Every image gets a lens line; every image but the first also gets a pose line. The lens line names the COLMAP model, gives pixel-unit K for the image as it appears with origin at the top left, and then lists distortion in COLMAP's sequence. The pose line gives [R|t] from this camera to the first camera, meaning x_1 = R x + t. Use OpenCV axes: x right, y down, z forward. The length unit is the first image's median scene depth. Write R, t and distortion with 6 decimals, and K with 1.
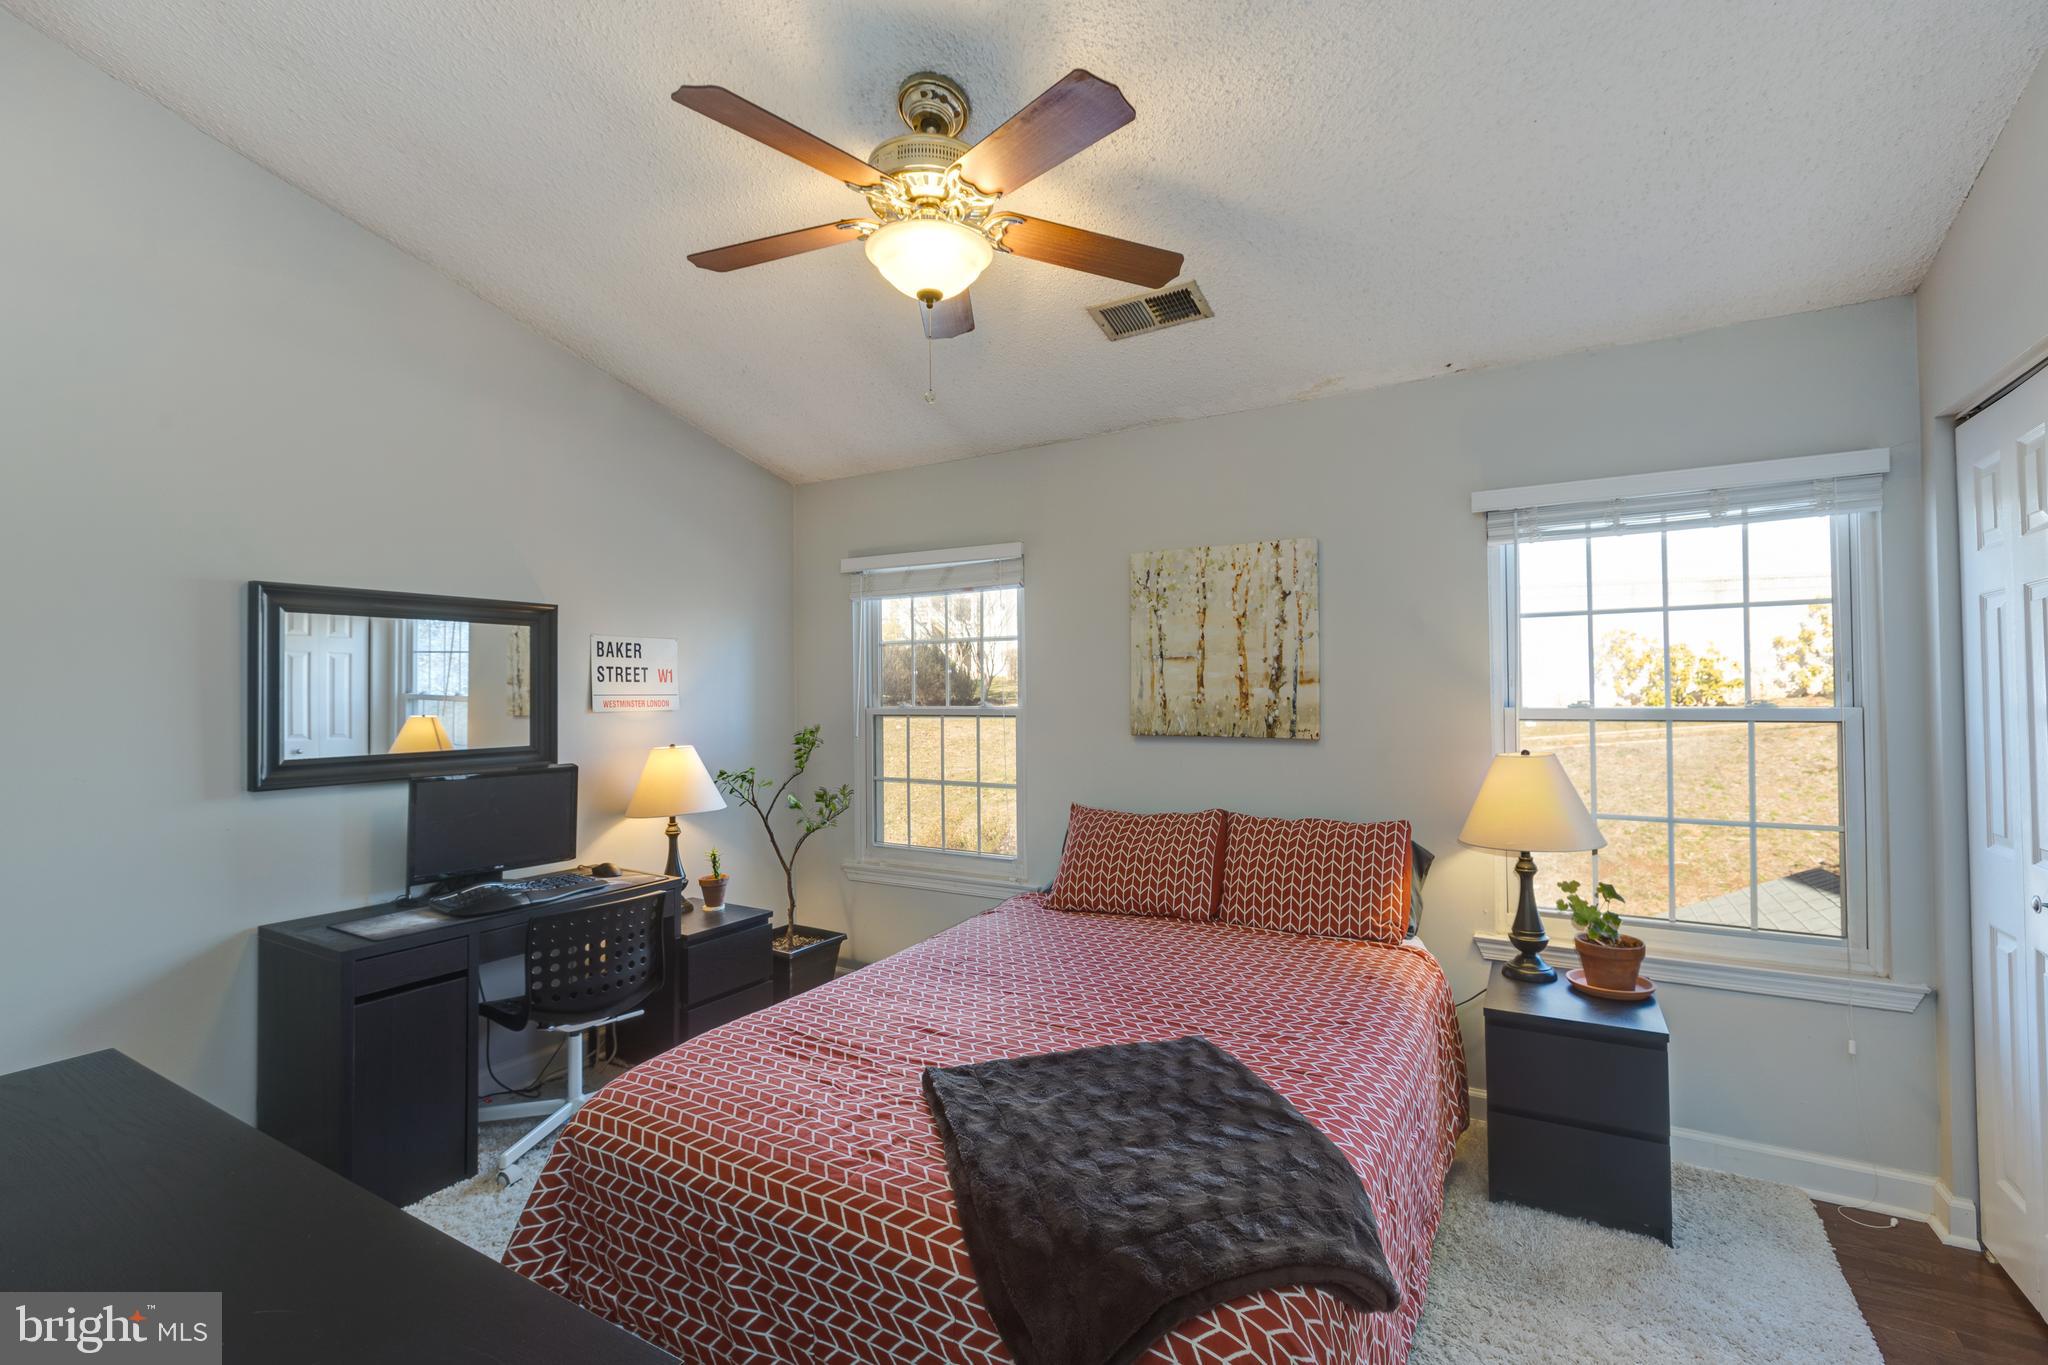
lens RADIAL K [[899.8, 0, 1029.5], [0, 899.8, 682.9], [0, 0, 1]] dist [-0.001420, 0.000122]
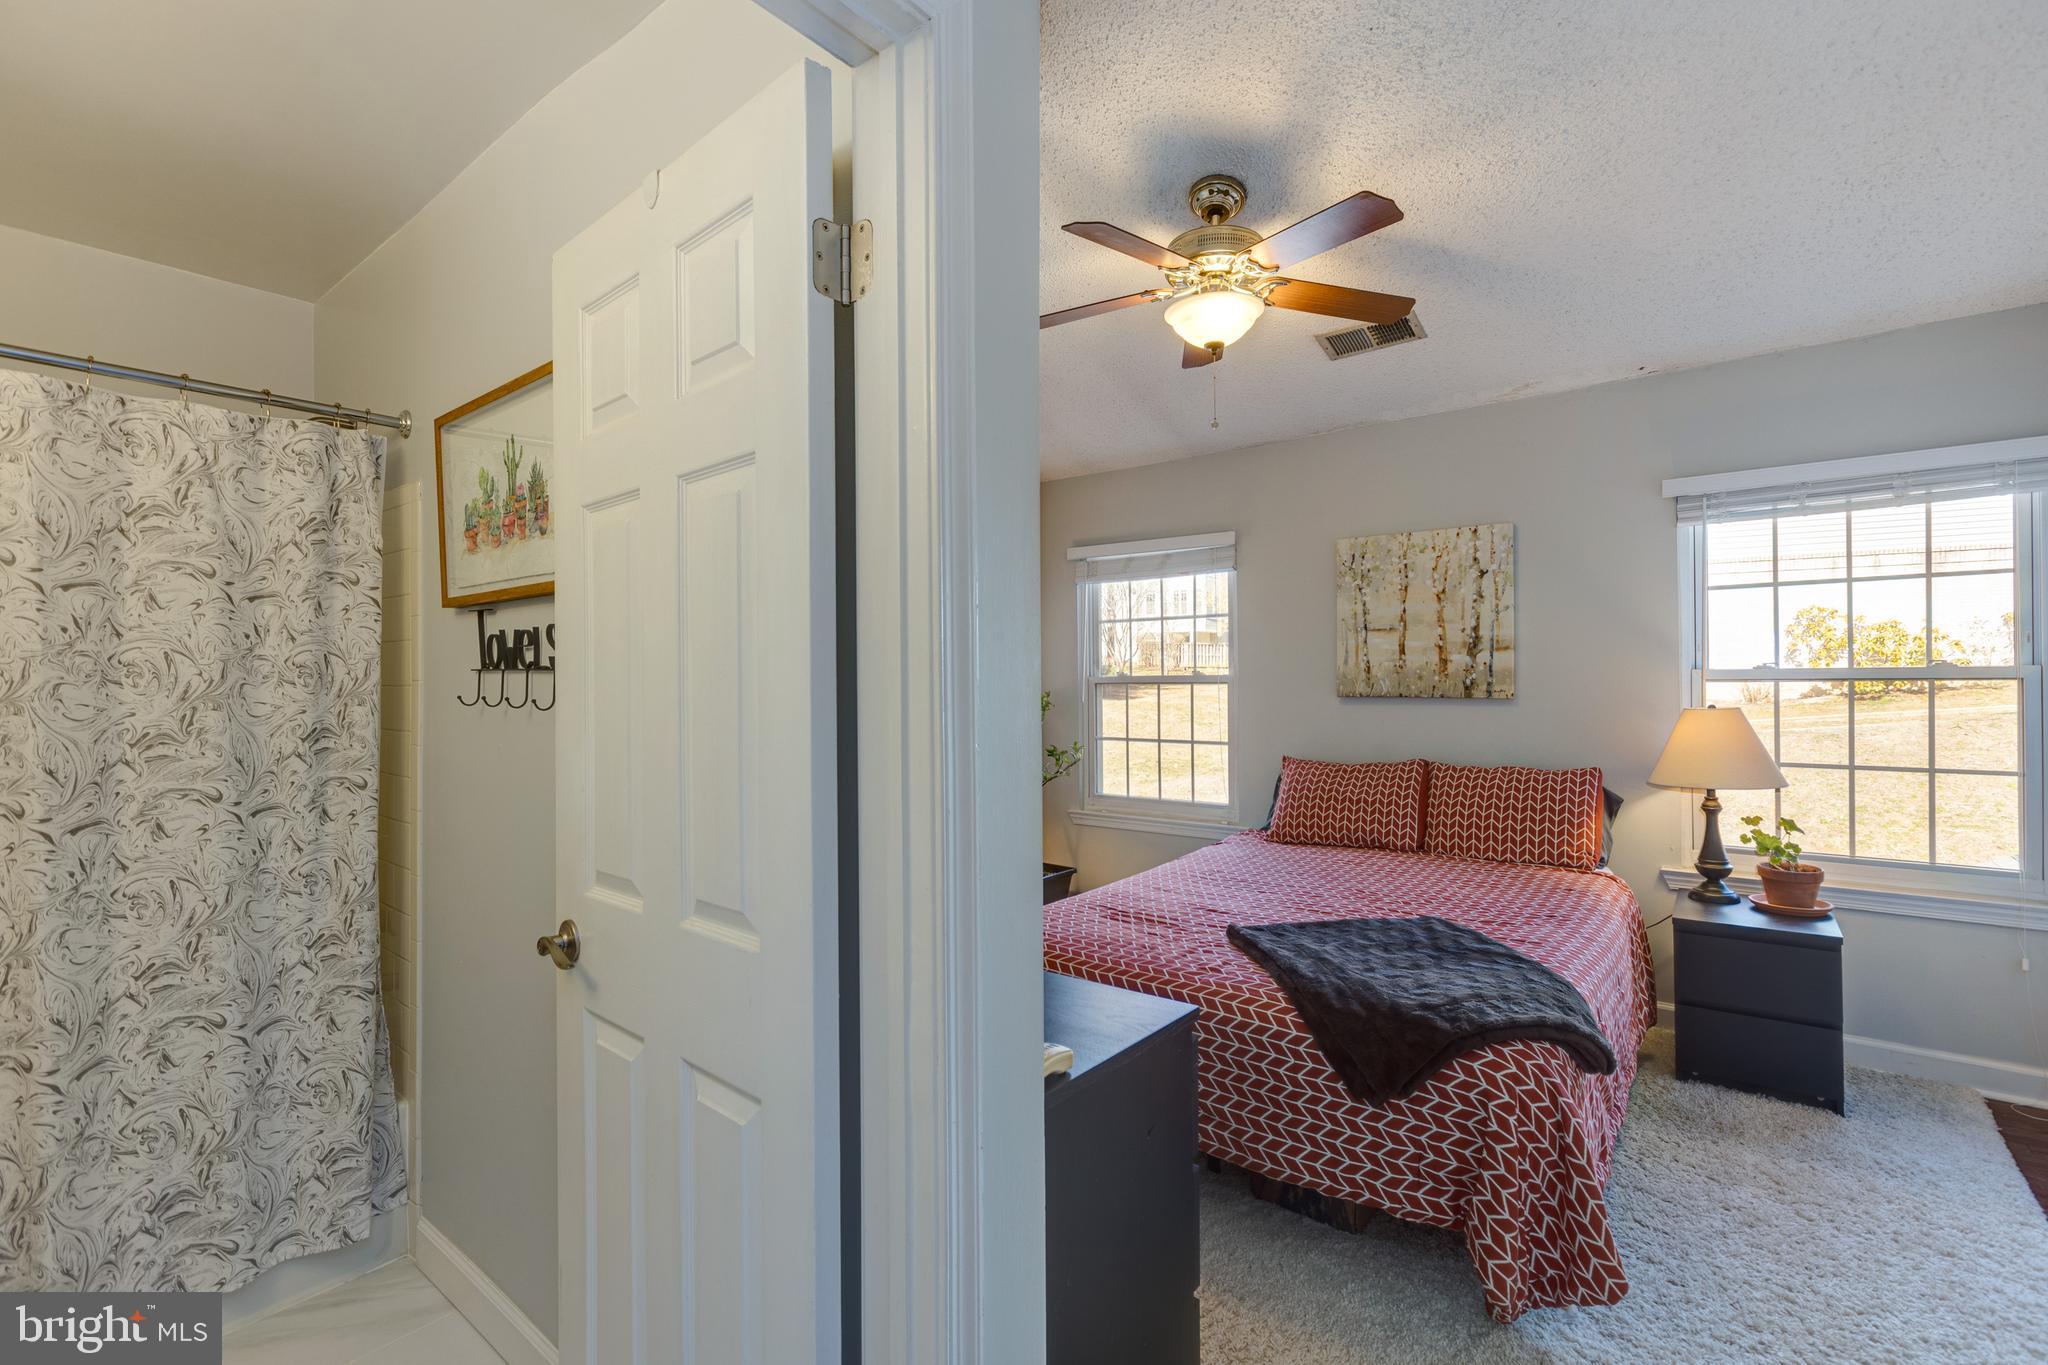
lens RADIAL K [[906.0, 0, 1024.0], [0, 906.0, 682.5], [0, 0, 1]] dist [-0.000090, -0.001454]
pose [[0.990123, 0.001244, -0.140197, -0.160330], [0.000864, 0.999887, 0.014980, 0.028554], [0.140200, -0.014953, 0.990010, -0.274263]]
